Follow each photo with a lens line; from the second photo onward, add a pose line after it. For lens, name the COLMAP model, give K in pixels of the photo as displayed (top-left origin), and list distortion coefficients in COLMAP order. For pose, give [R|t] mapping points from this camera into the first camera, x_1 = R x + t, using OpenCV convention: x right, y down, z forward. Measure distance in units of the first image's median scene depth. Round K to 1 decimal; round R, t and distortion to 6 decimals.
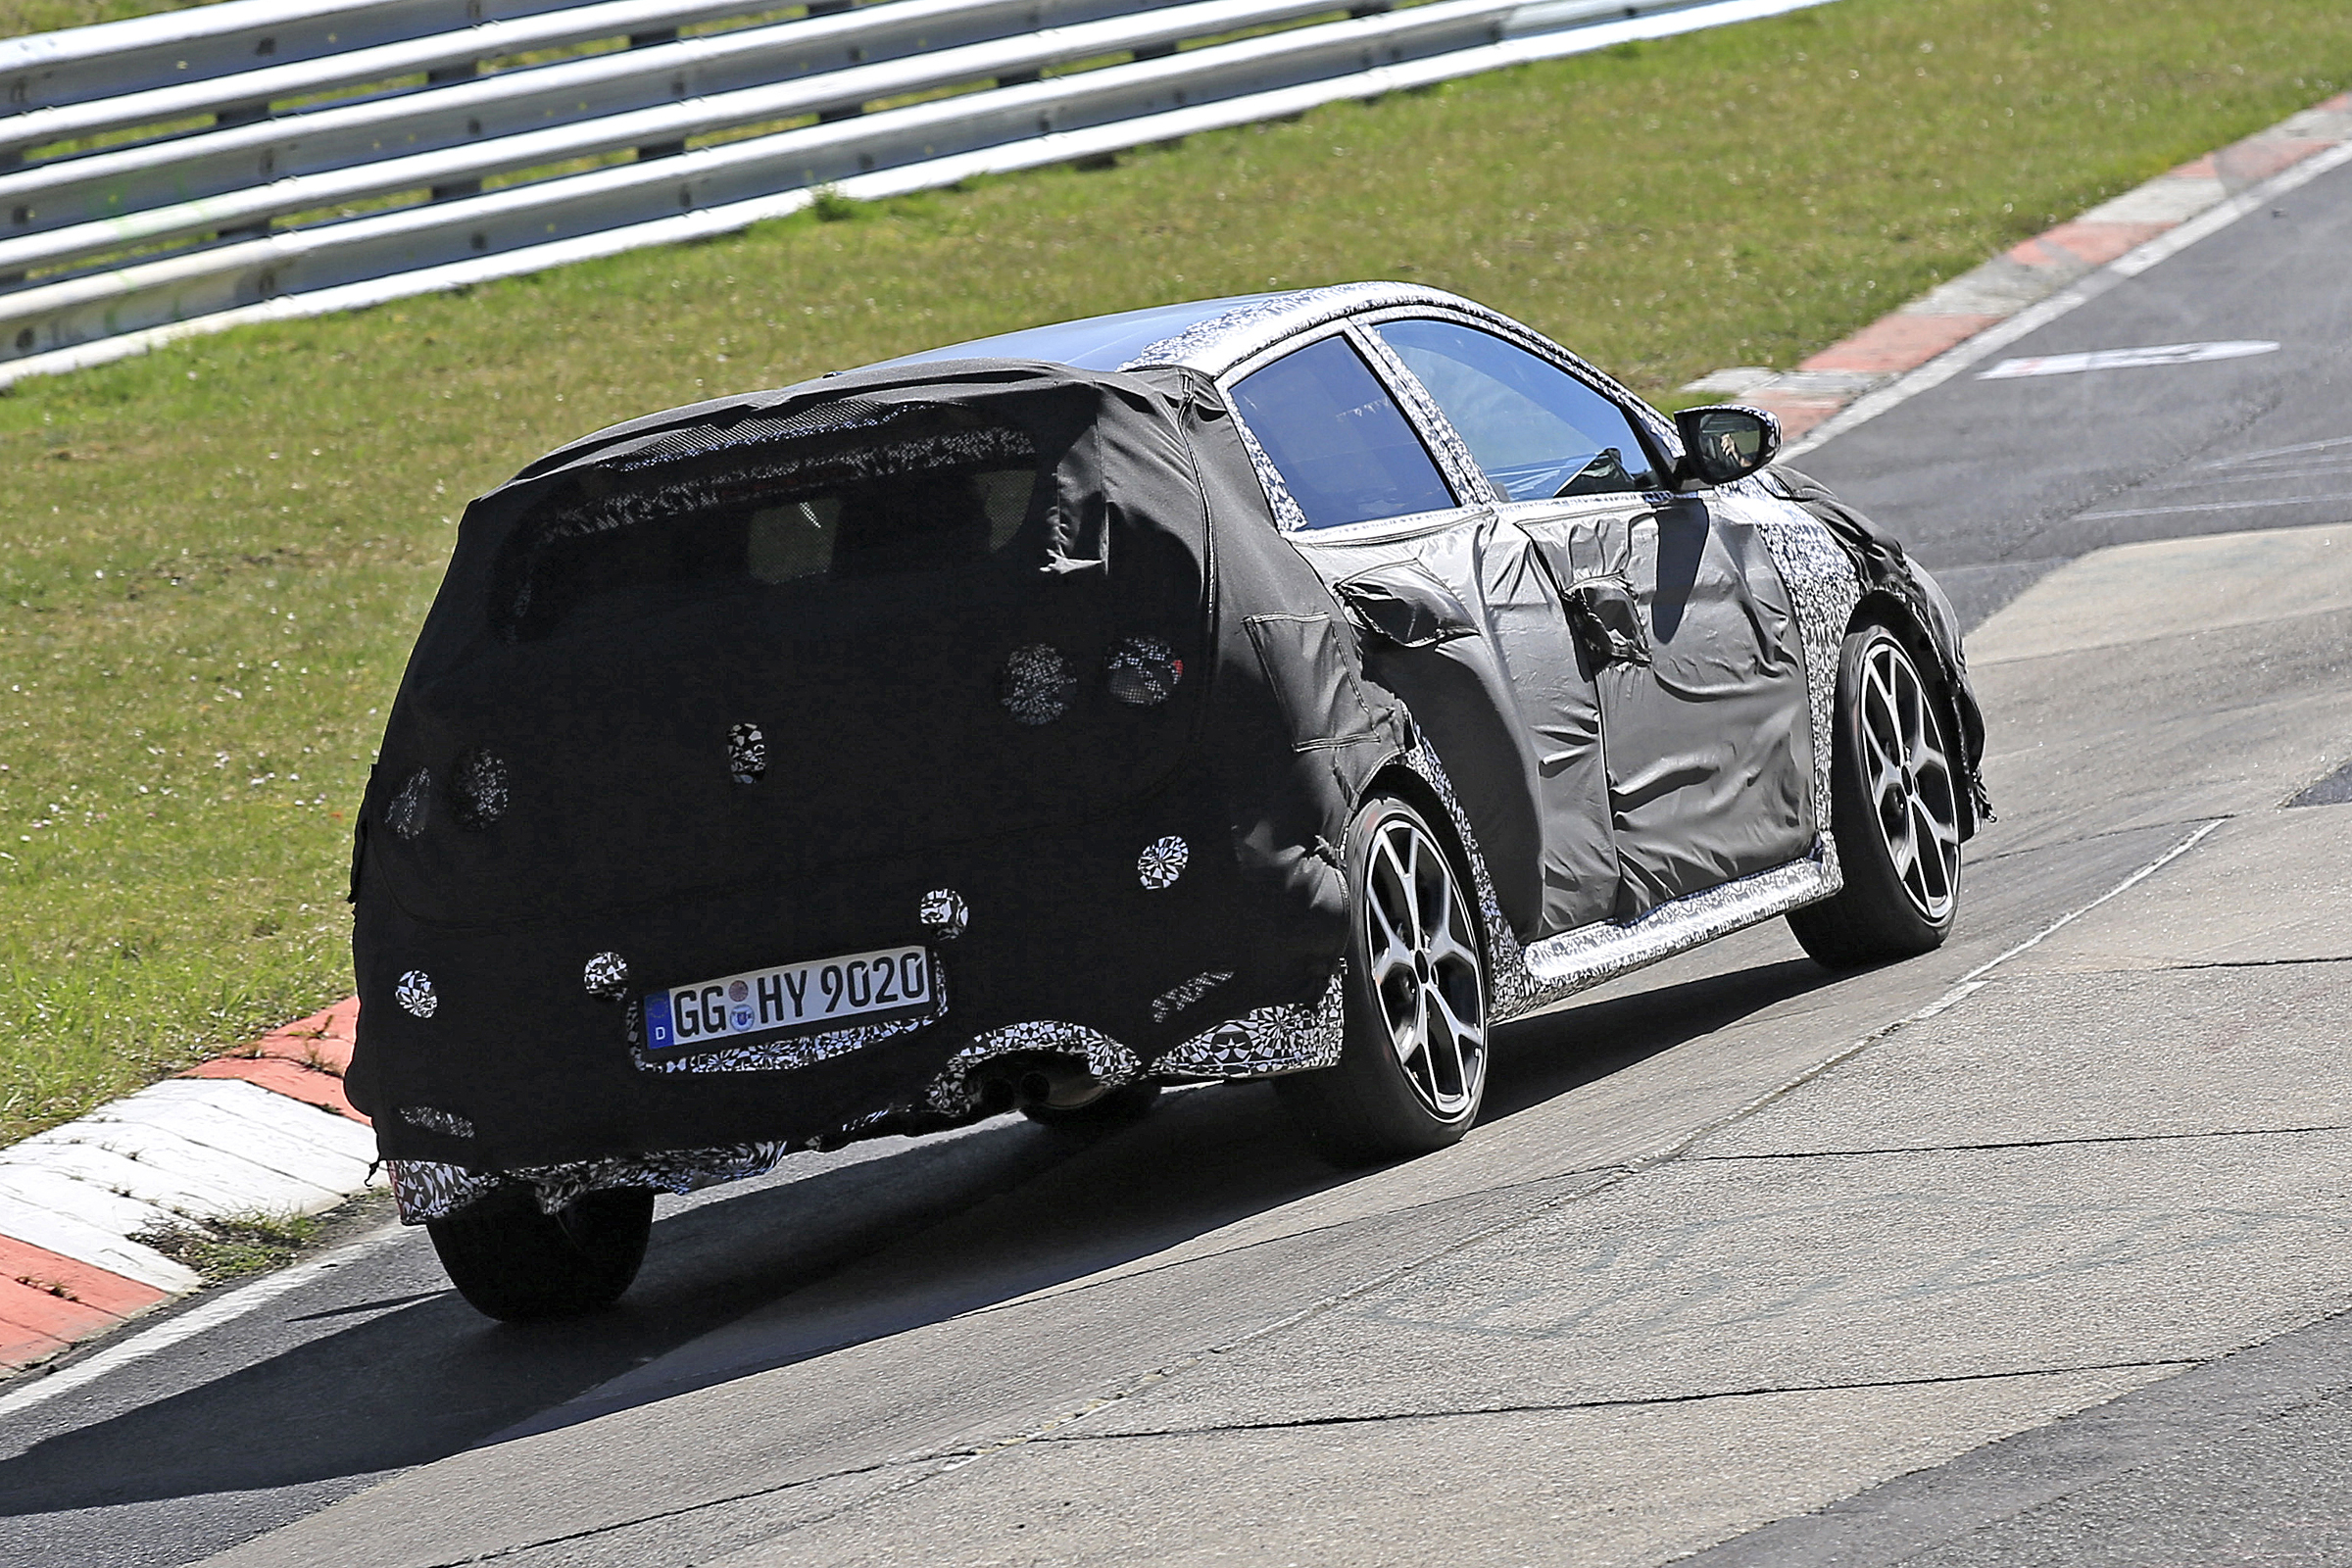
lens RADIAL K [[17166.3, 0, 1178.4], [0, 17166.3, 788.6], [0, 0, 1]] dist [-3.998371, 31.153185]
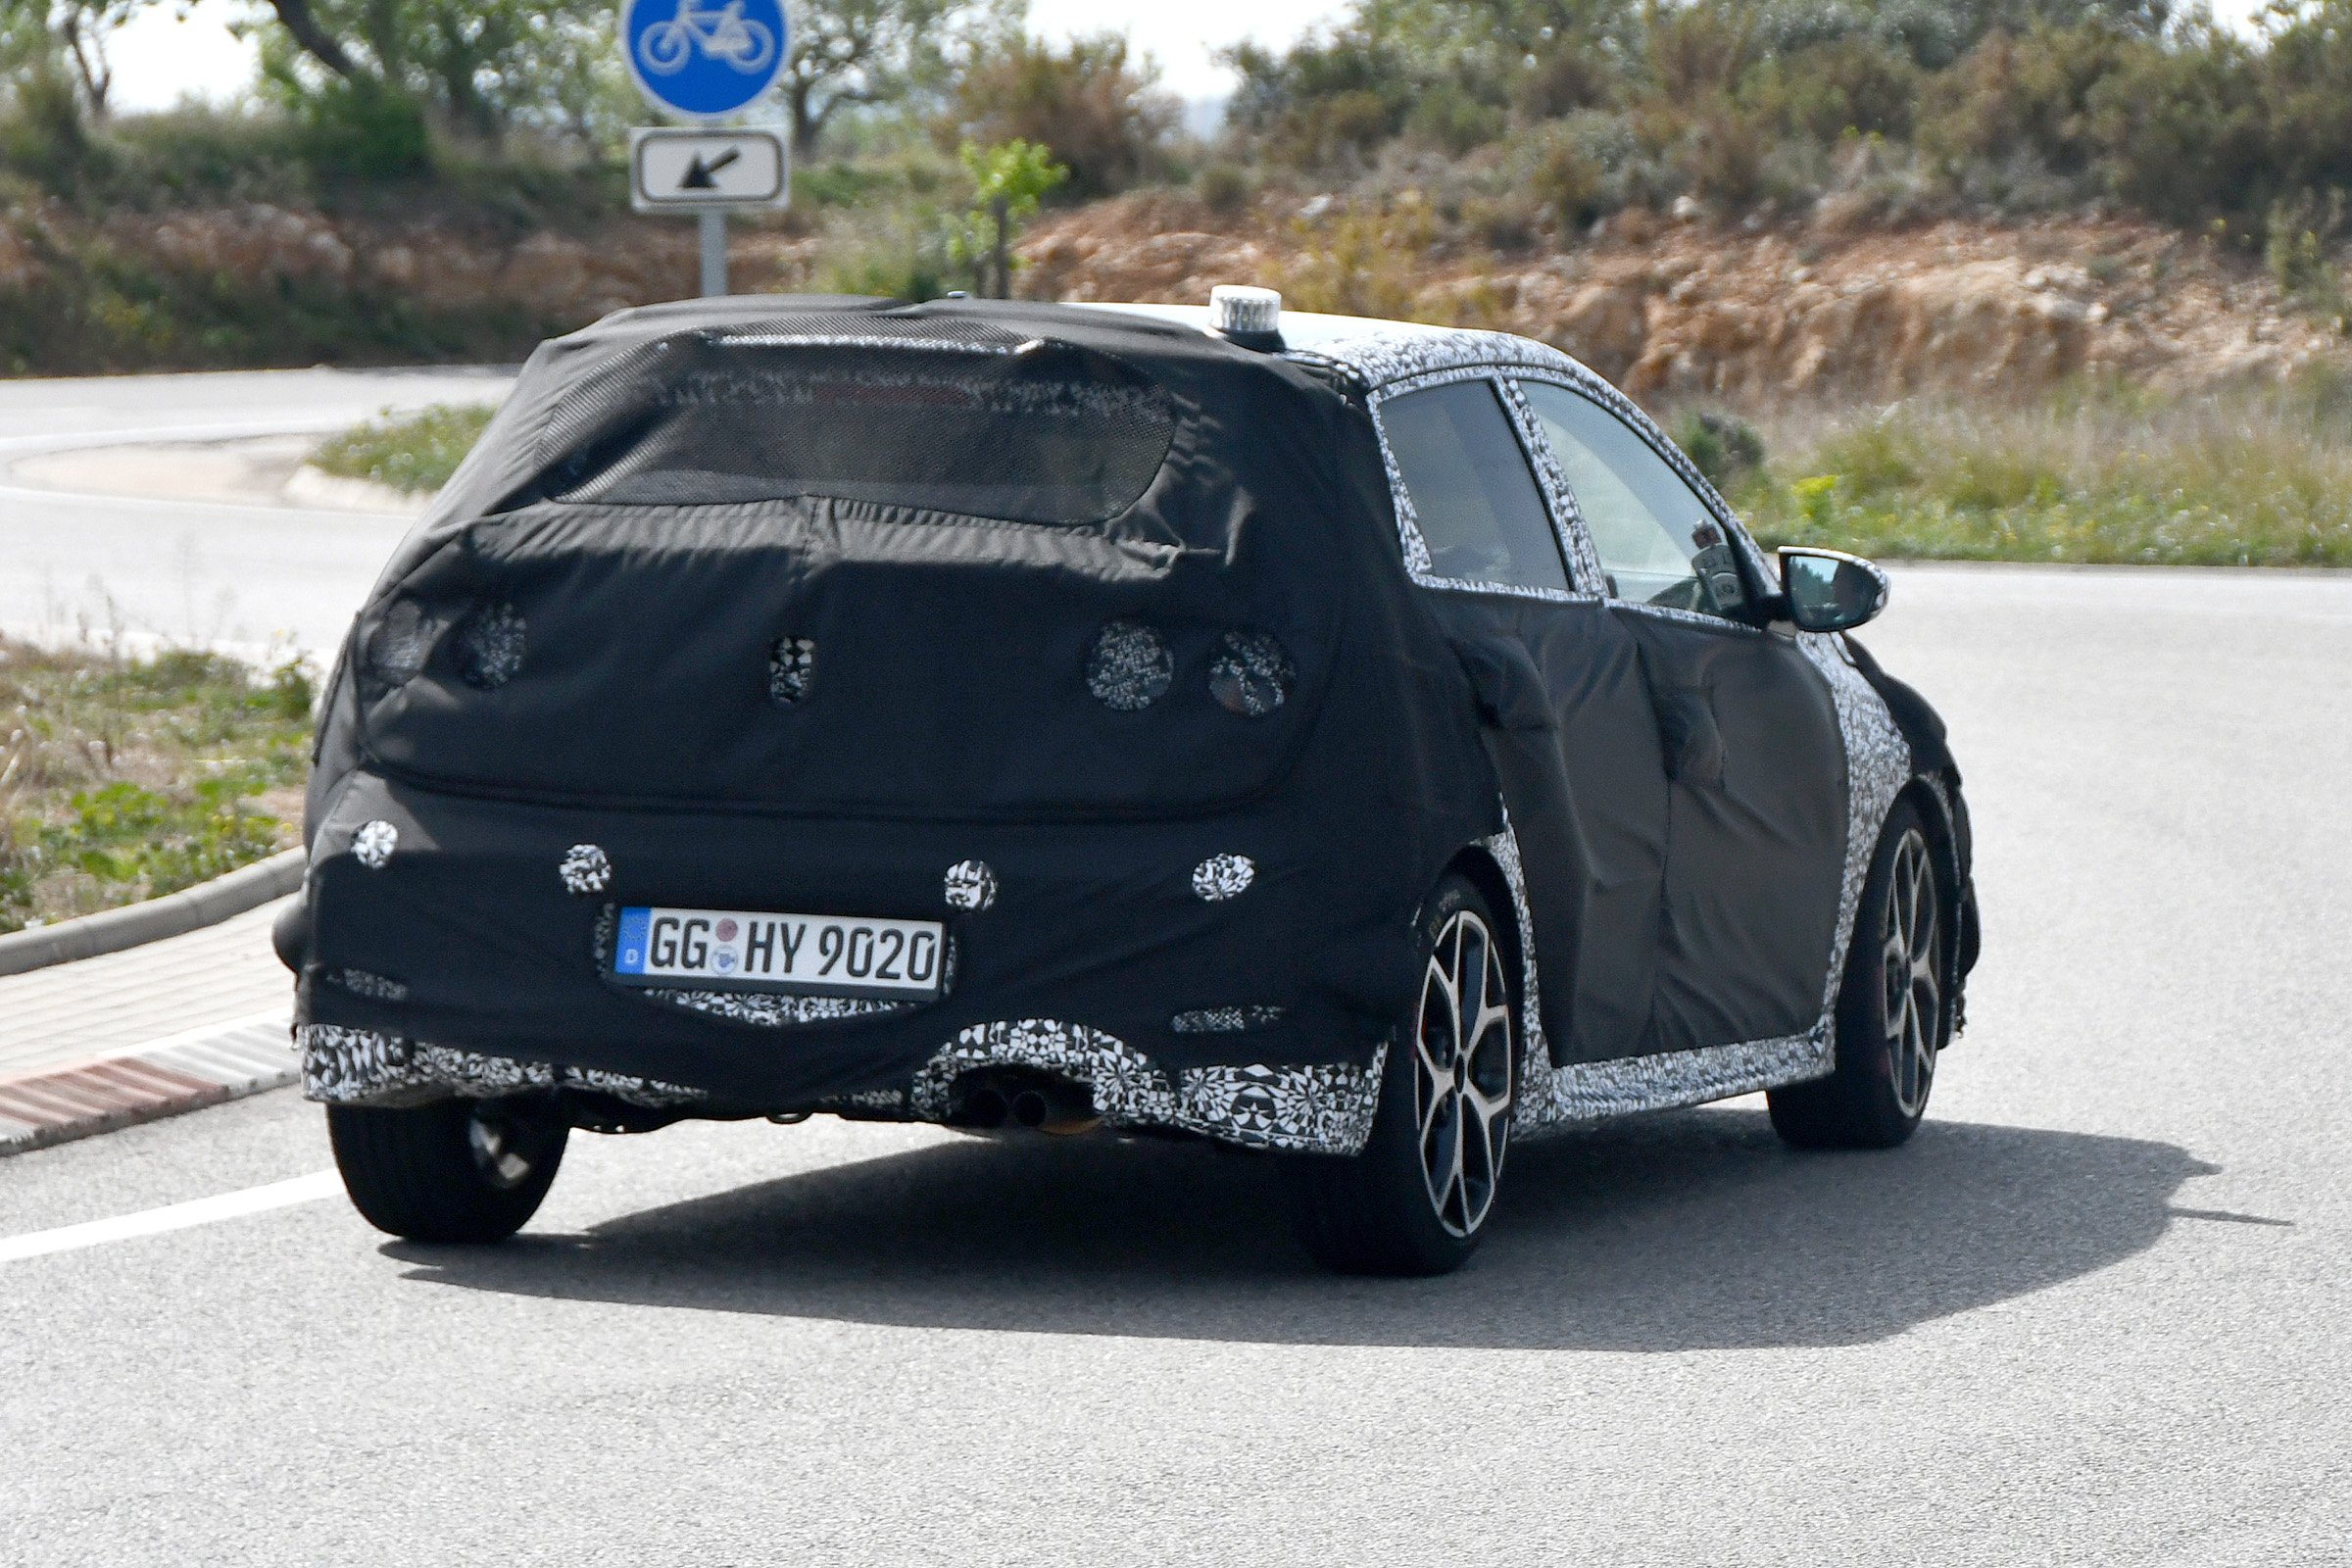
lens RADIAL K [[10868.6, 0, 1337.1], [0, 10868.6, 782.1], [0, 0, 1]] dist [-1.389090, -3.957668]
pose [[0.973499, 0.220184, 0.061799, -0.031371], [-0.219476, 0.975450, -0.018113, 0.007470], [-0.064270, 0.004069, 0.997924, 0.429809]]
